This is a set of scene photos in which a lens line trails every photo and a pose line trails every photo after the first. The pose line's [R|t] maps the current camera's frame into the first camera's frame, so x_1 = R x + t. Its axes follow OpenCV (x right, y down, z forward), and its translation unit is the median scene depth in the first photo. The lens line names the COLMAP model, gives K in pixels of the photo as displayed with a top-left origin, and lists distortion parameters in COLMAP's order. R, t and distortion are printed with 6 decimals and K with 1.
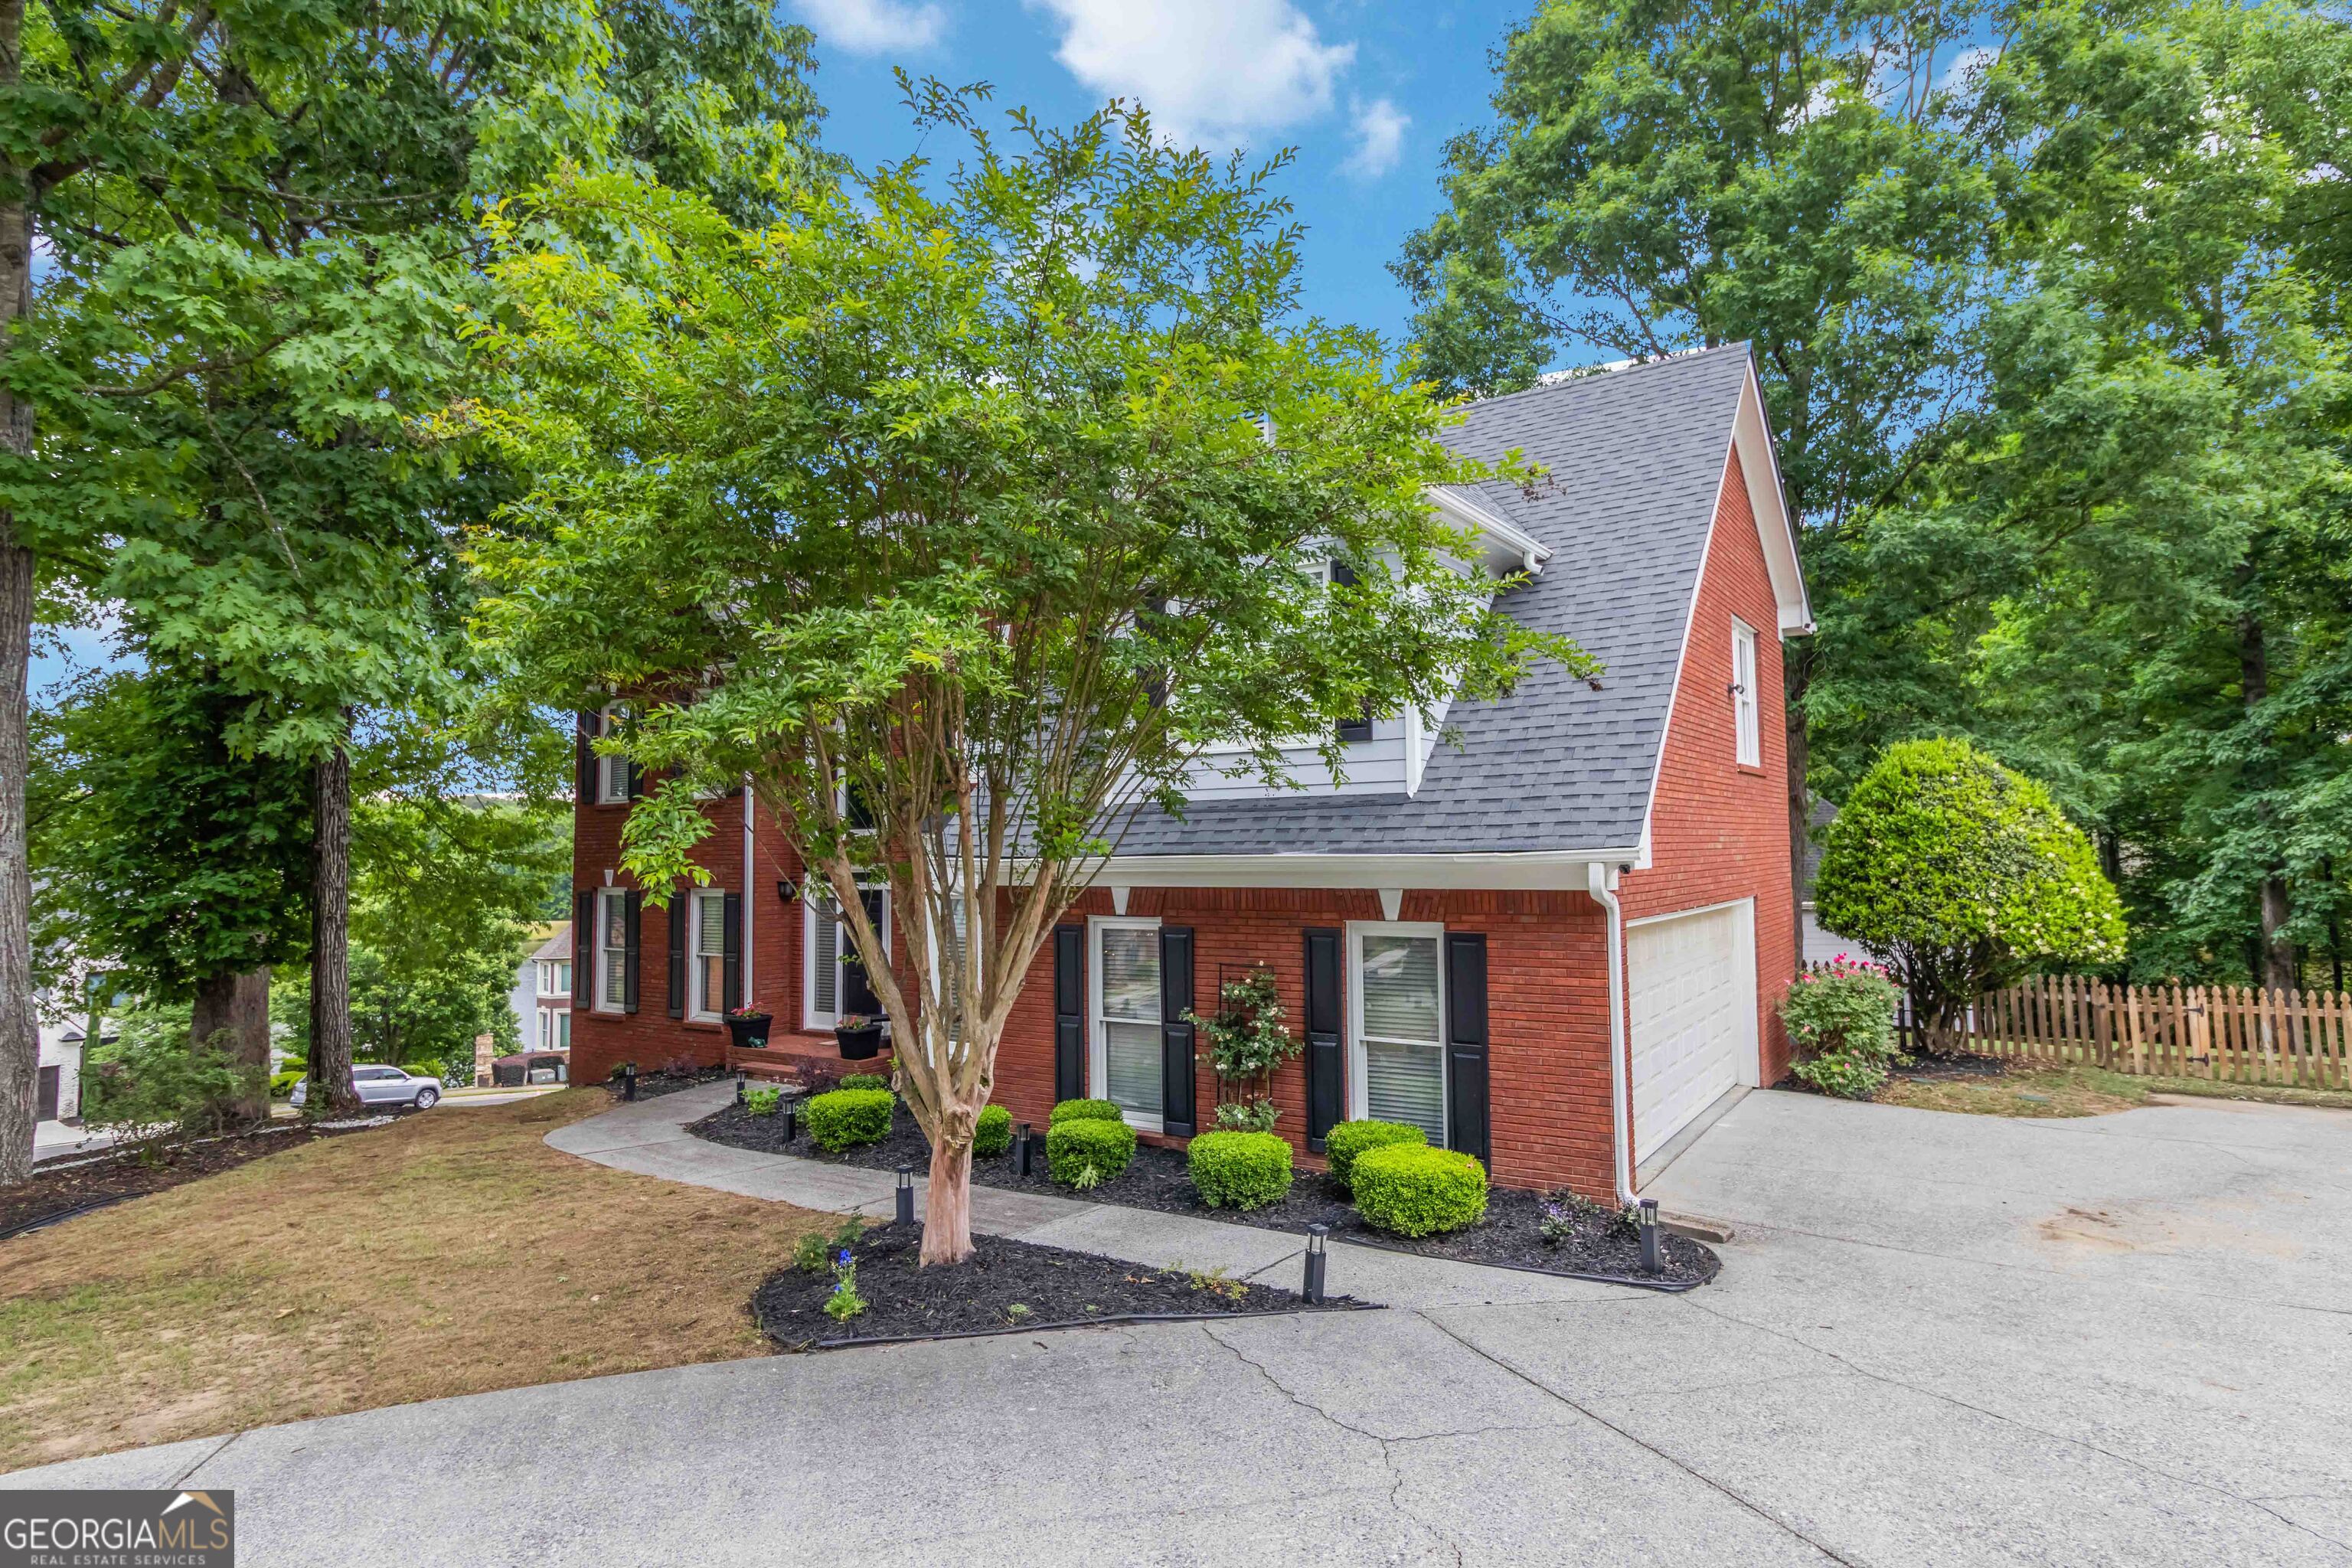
lens RADIAL K [[1296.2, 0, 1177.0], [0, 1296.2, 784.7], [0, 0, 1]] dist [0.004220, -0.001086]
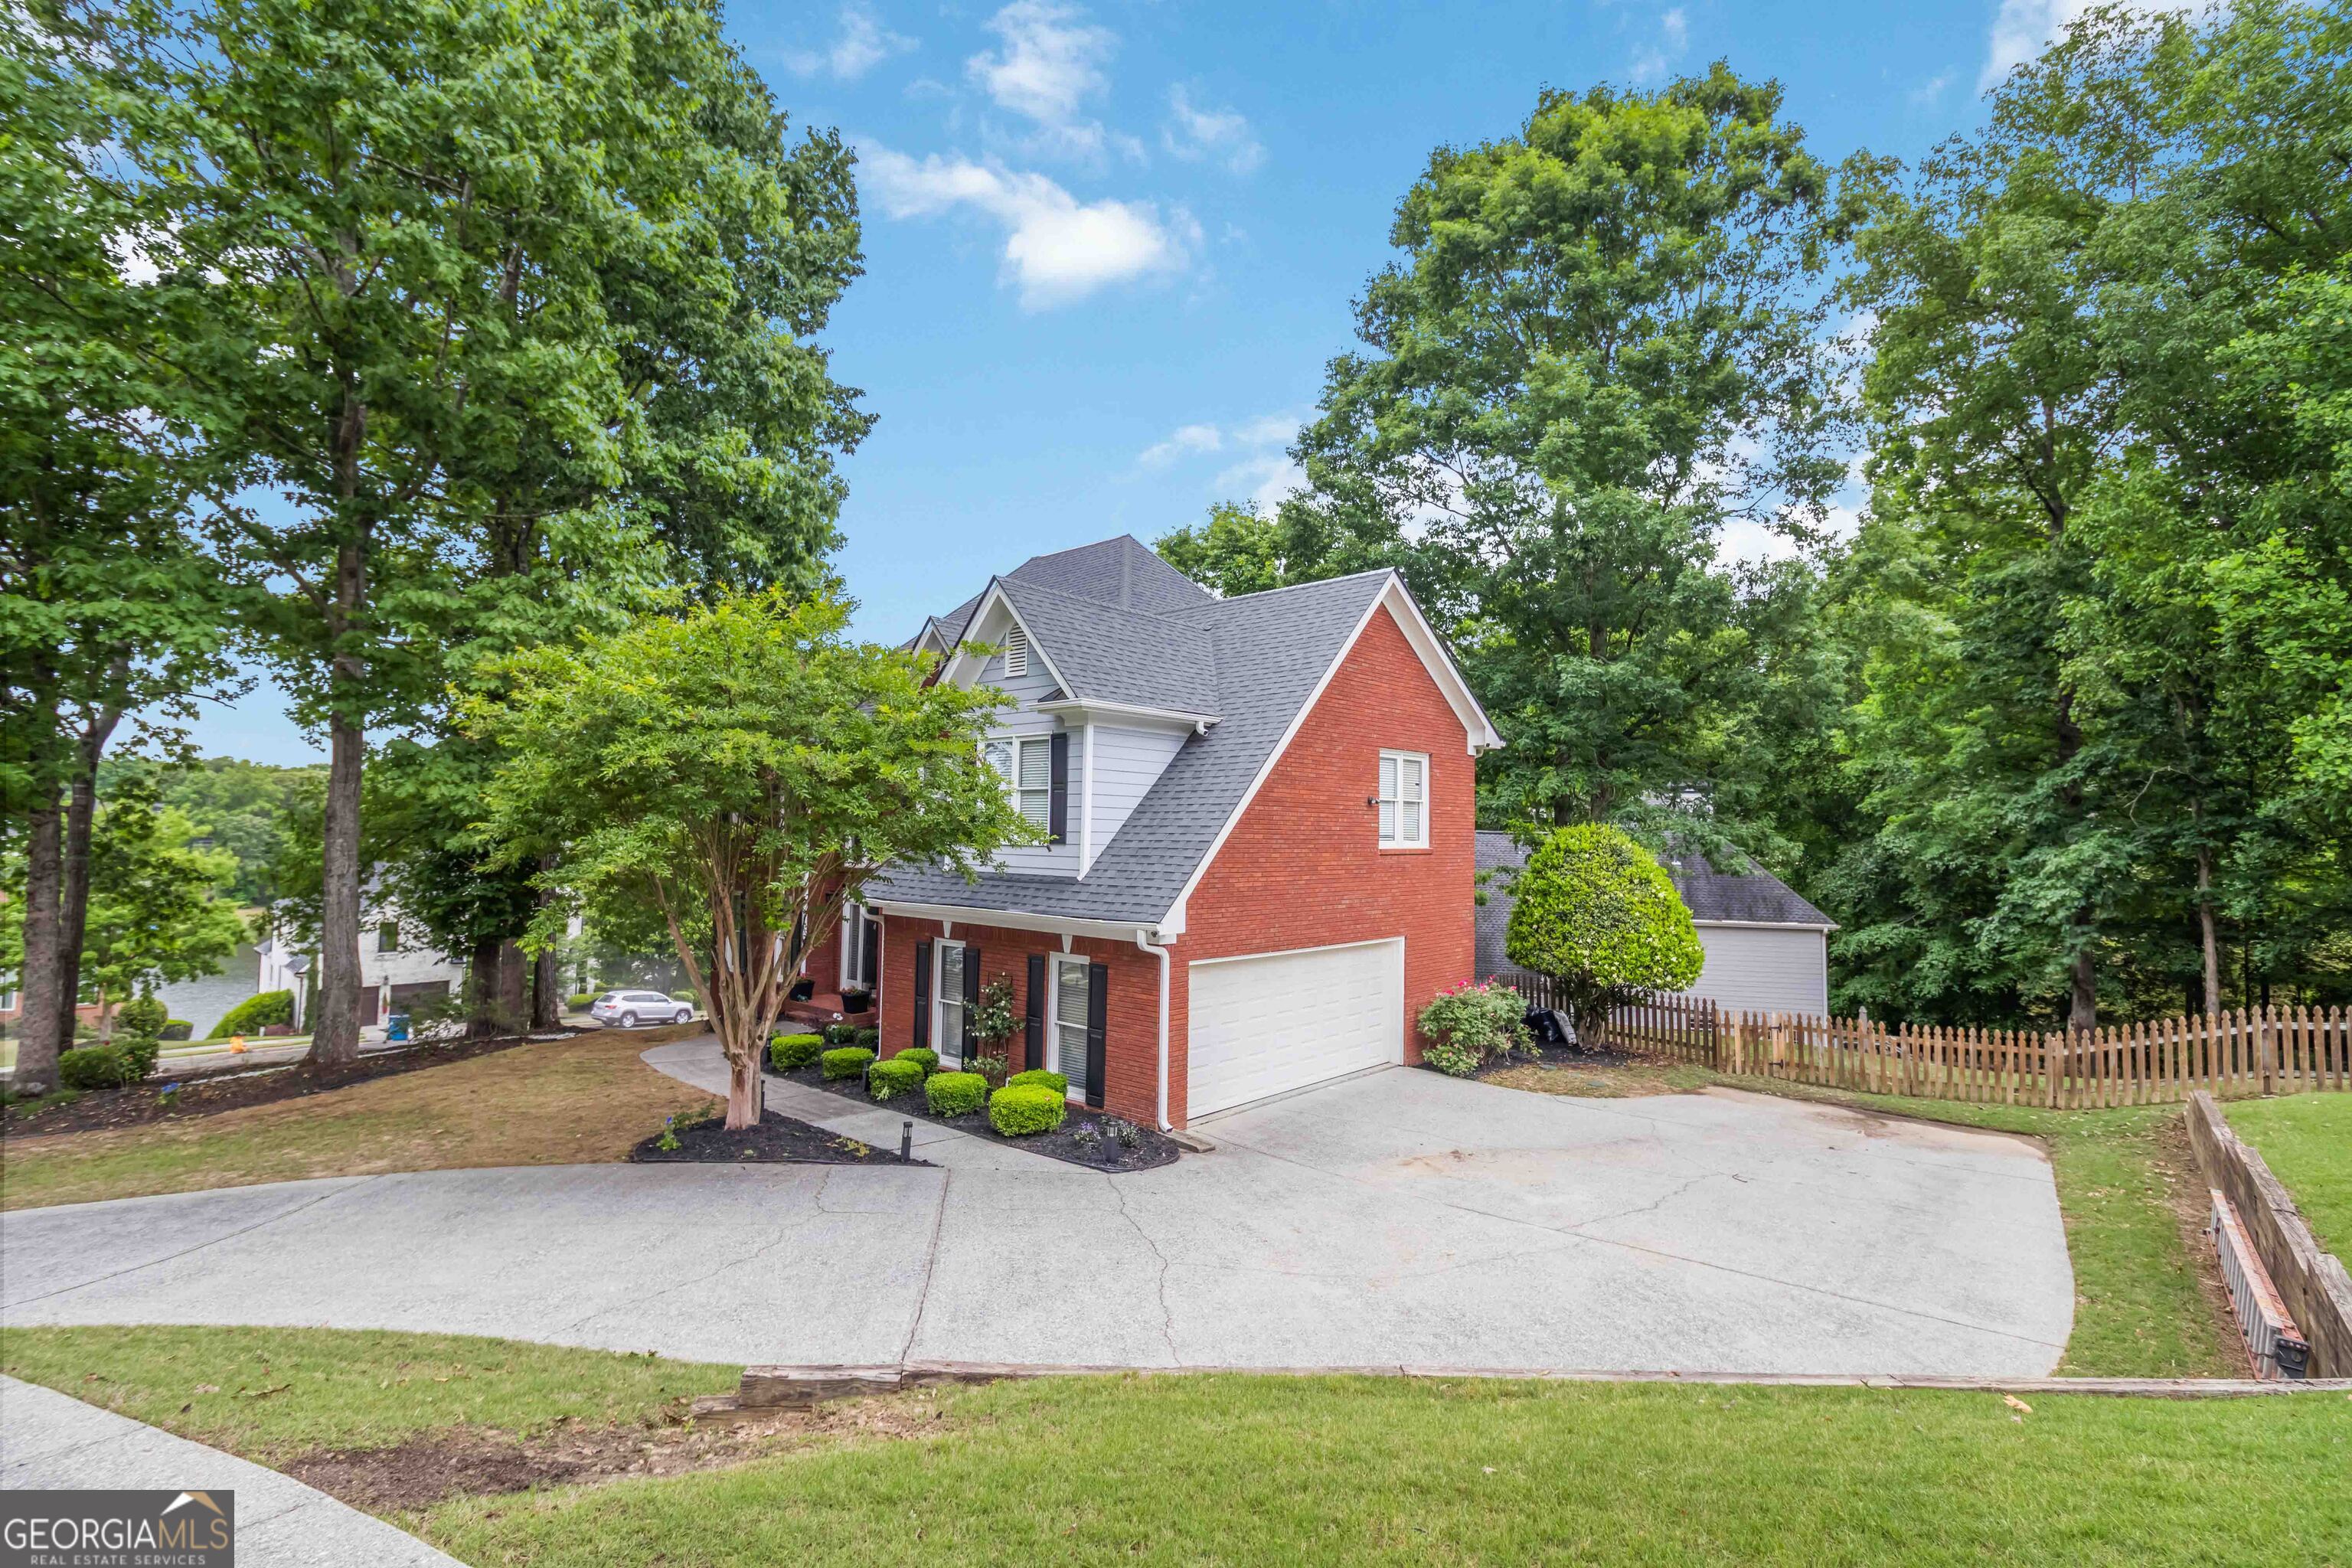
lens RADIAL K [[1103.6, 0, 1174.5], [0, 1103.6, 782.3], [0, 0, 1]] dist [0.011760, -0.000390]
pose [[0.988174, 0.020999, -0.151892, 0.513633], [-0.019982, 0.999767, 0.008216, -0.131316], [0.152029, -0.005083, 0.988363, -0.395279]]
